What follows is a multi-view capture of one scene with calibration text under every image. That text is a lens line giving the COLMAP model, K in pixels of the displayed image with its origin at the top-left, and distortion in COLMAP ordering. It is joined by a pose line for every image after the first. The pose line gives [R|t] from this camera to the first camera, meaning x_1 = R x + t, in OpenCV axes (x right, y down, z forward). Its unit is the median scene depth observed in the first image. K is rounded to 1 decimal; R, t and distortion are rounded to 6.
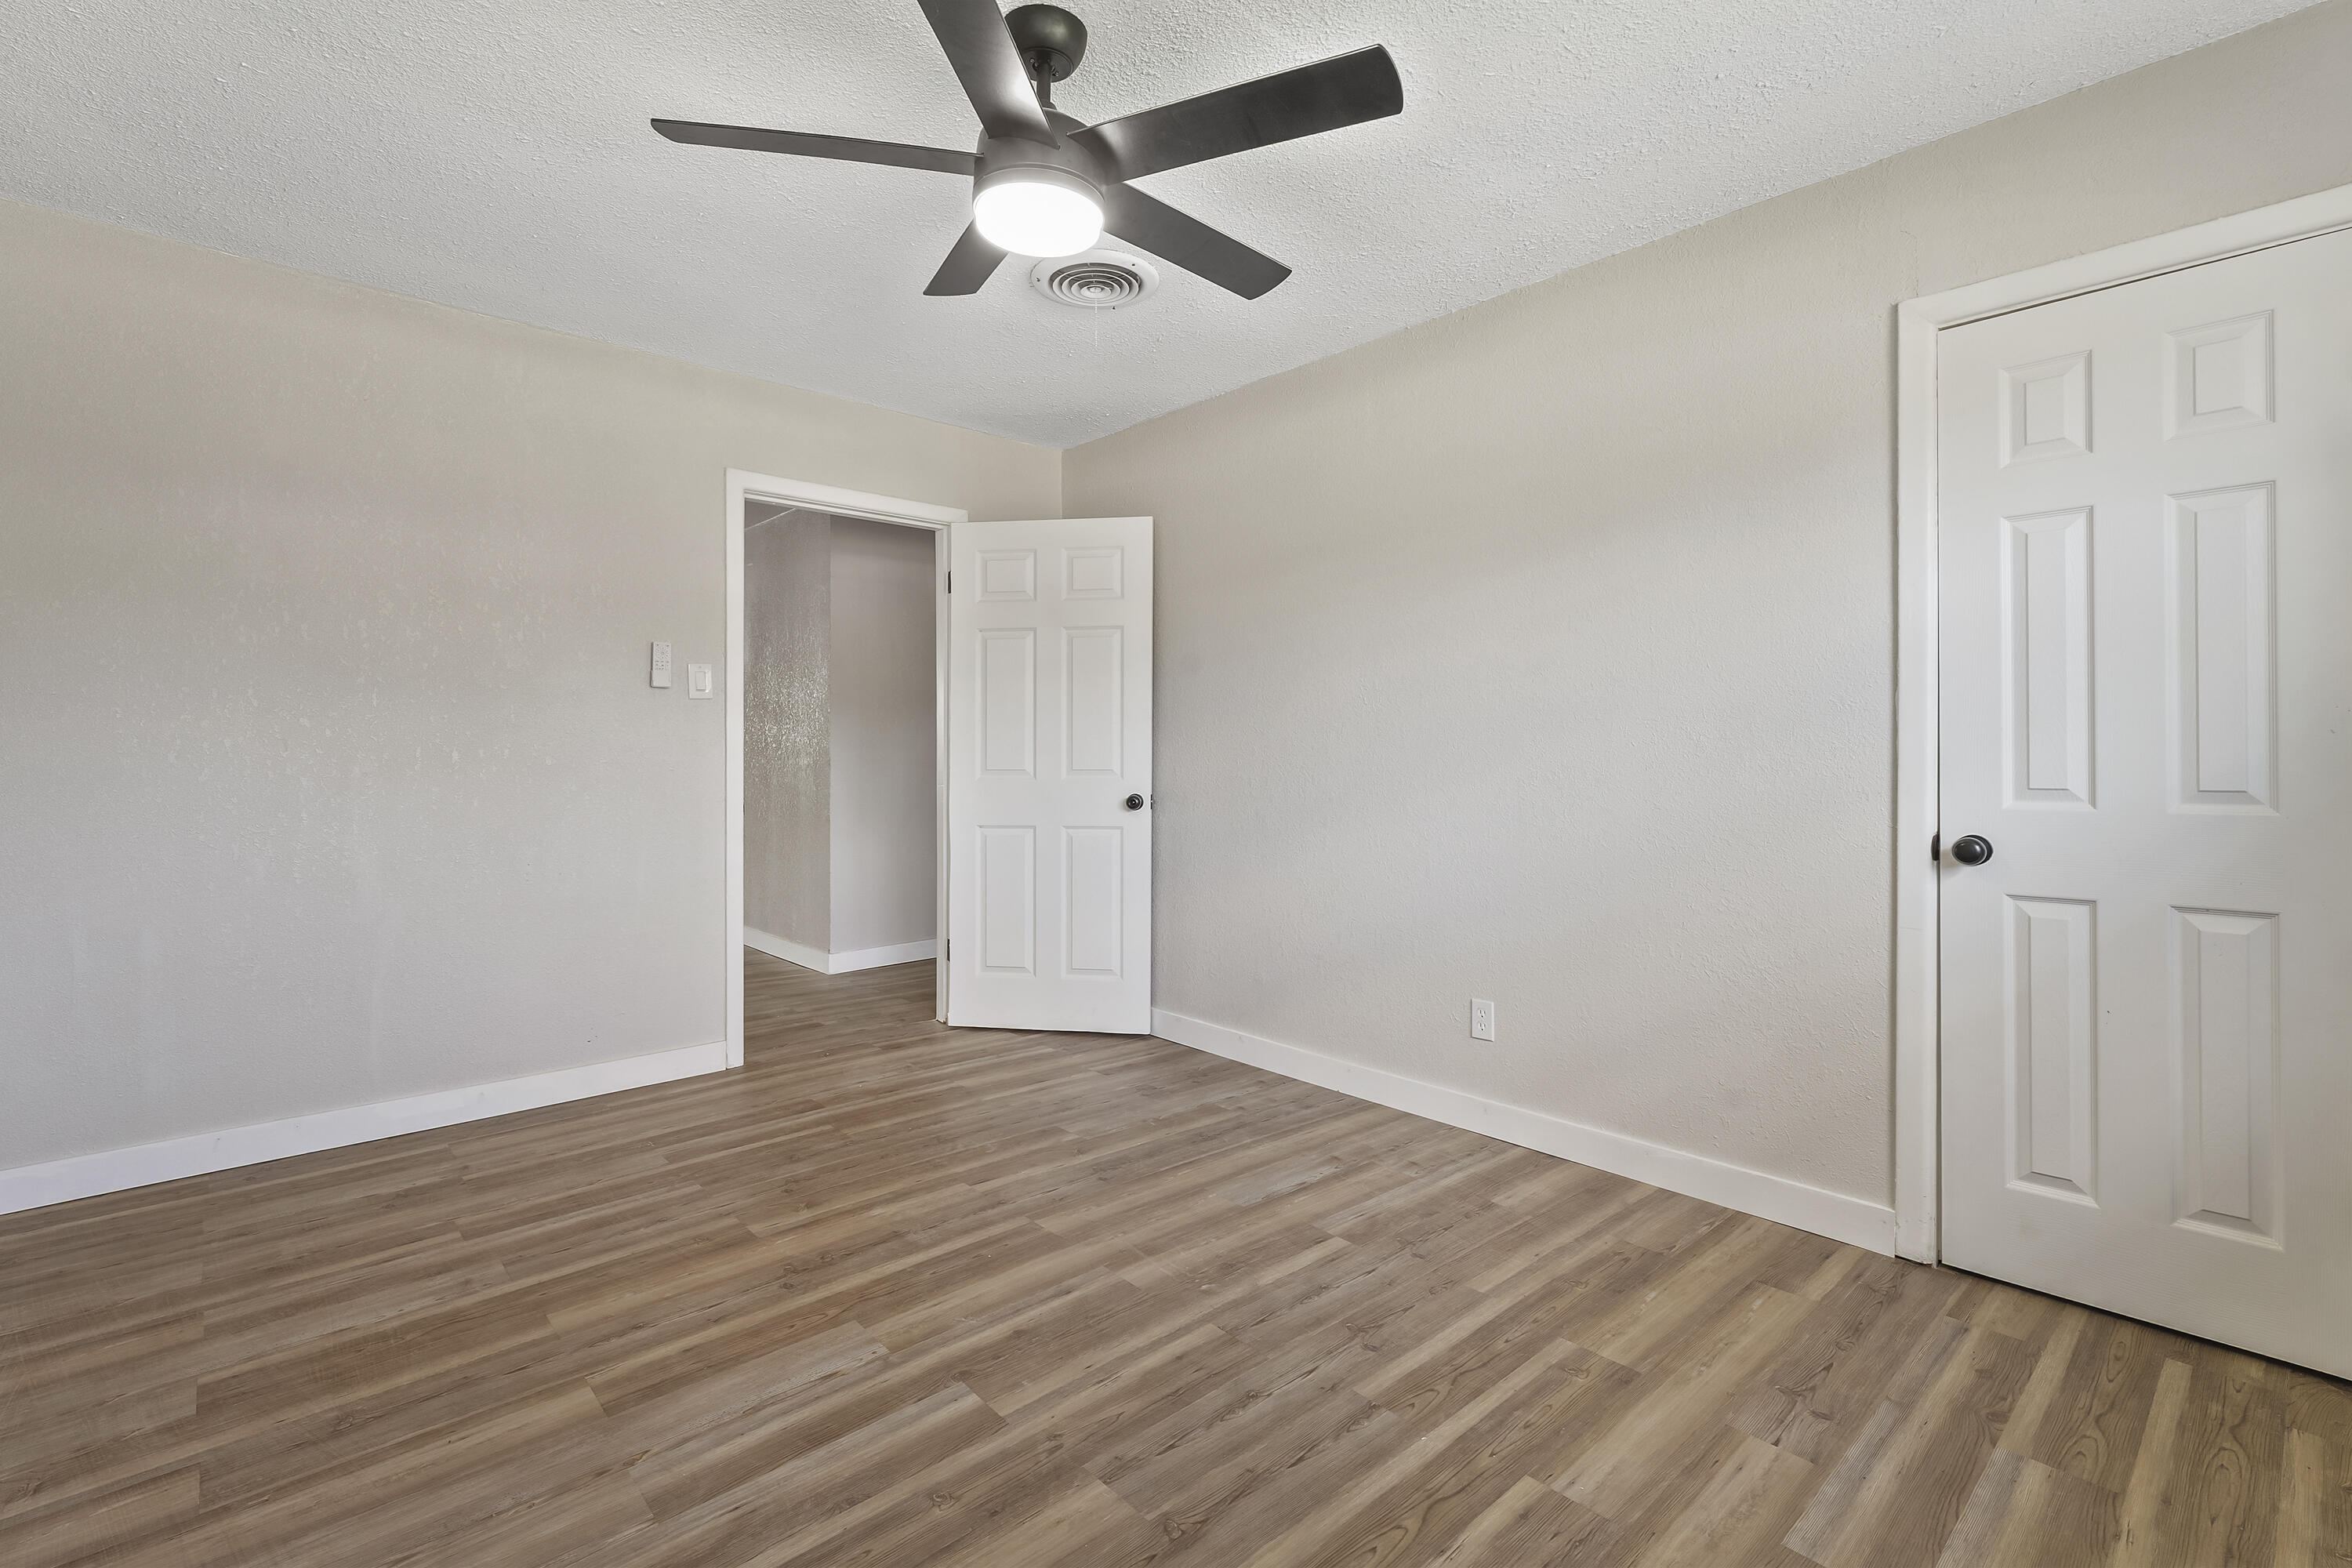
lens RADIAL K [[1046.2, 0, 1184.7], [0, 1046.2, 739.5], [0, 0, 1]] dist [-0.002666, 0.000225]
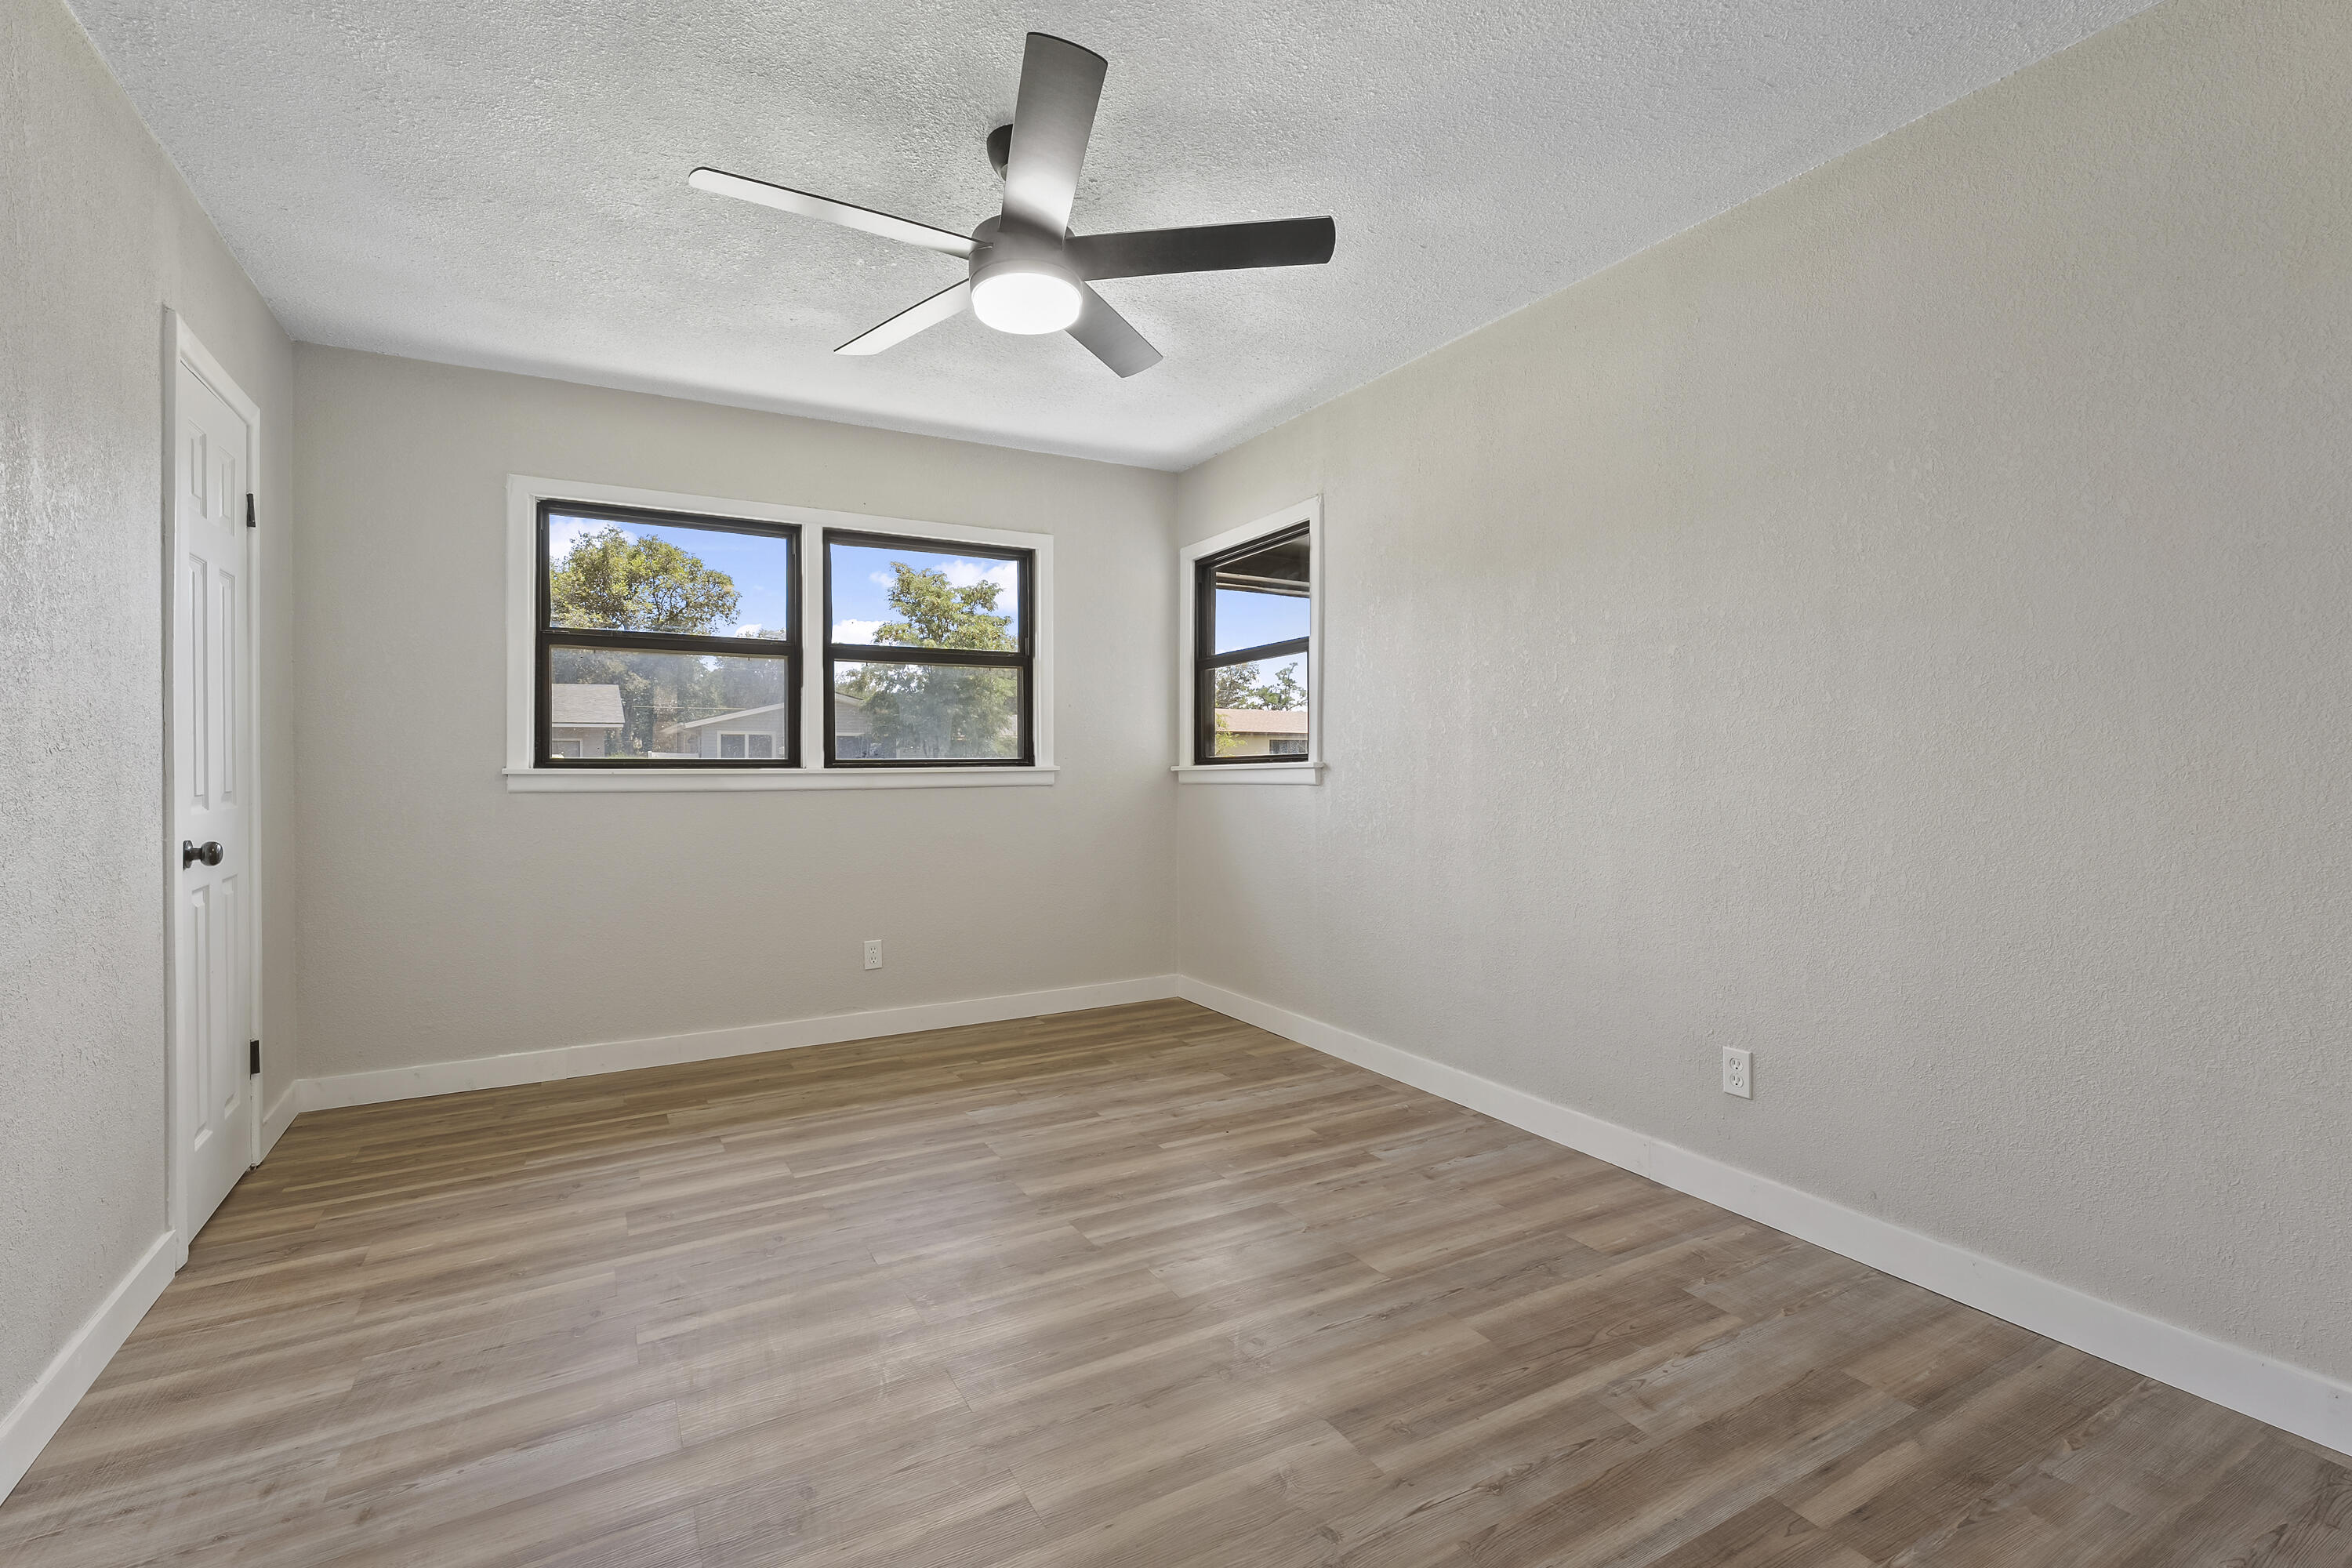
lens RADIAL K [[1046.2, 0, 1171.0], [0, 1046.2, 778.4], [0, 0, 1]] dist [-0.002666, 0.000225]
pose [[-0.972241, -0.000734, 0.233982, -0.575468], [0.000193, 0.999992, 0.003936, 0.023033], [-0.233983, 0.003871, -0.972233, 2.113204]]
